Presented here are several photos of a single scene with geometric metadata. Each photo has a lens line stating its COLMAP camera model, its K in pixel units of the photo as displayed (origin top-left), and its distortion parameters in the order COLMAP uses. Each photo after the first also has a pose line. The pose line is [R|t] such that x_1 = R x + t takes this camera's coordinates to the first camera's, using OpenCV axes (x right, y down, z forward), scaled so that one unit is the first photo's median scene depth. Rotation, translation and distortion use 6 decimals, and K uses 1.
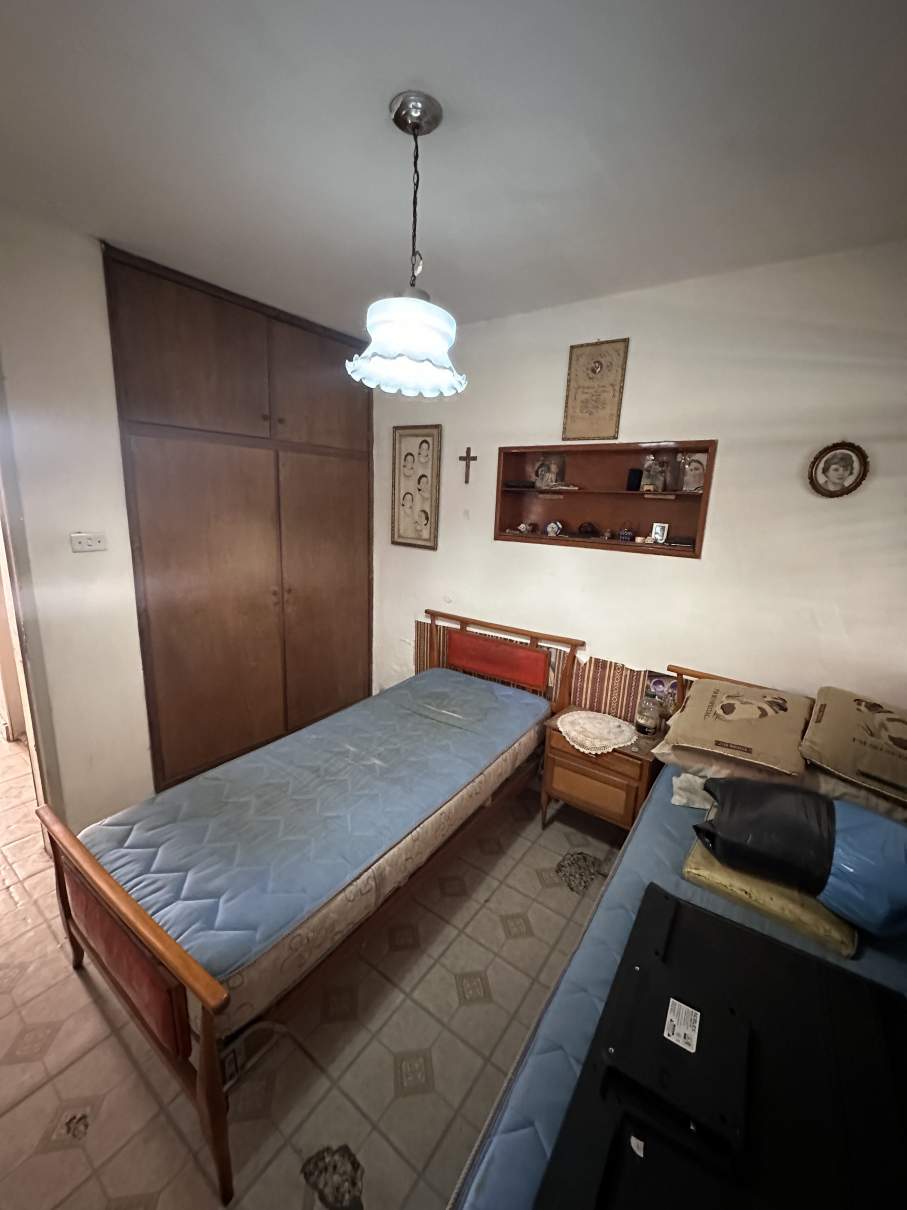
lens RADIAL K [[484.3, 0, 452.1], [0, 484.3, 606.9], [0, 0, 1]] dist [-0.003974, 0.001082]
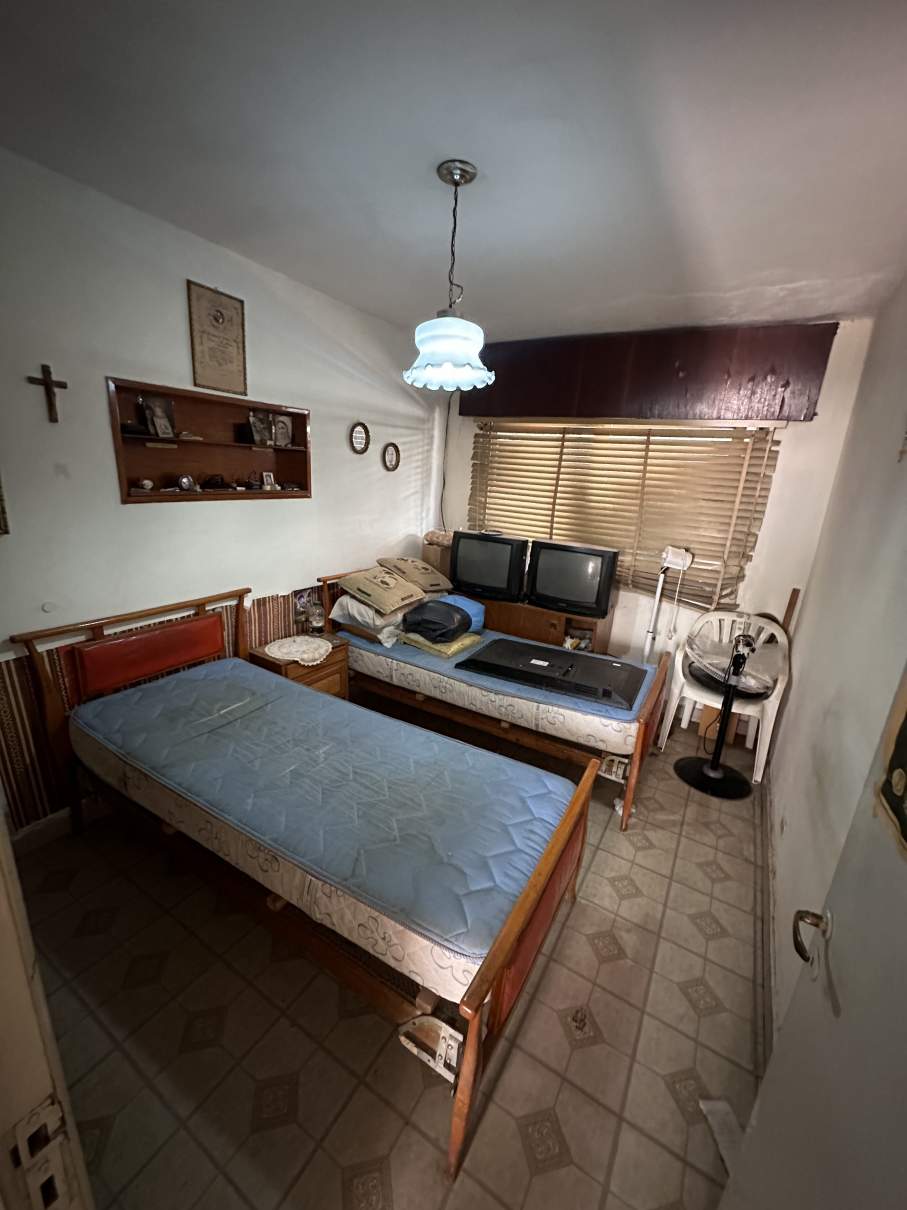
lens RADIAL K [[484.3, 0, 455.9], [0, 484.3, 608.3], [0, 0, 1]] dist [-0.003974, 0.001082]
pose [[-0.079971, -0.319668, 0.944149, -0.822857], [0.161095, 0.930586, 0.328721, -0.171431], [-0.983694, 0.178386, -0.022922, 0.605117]]
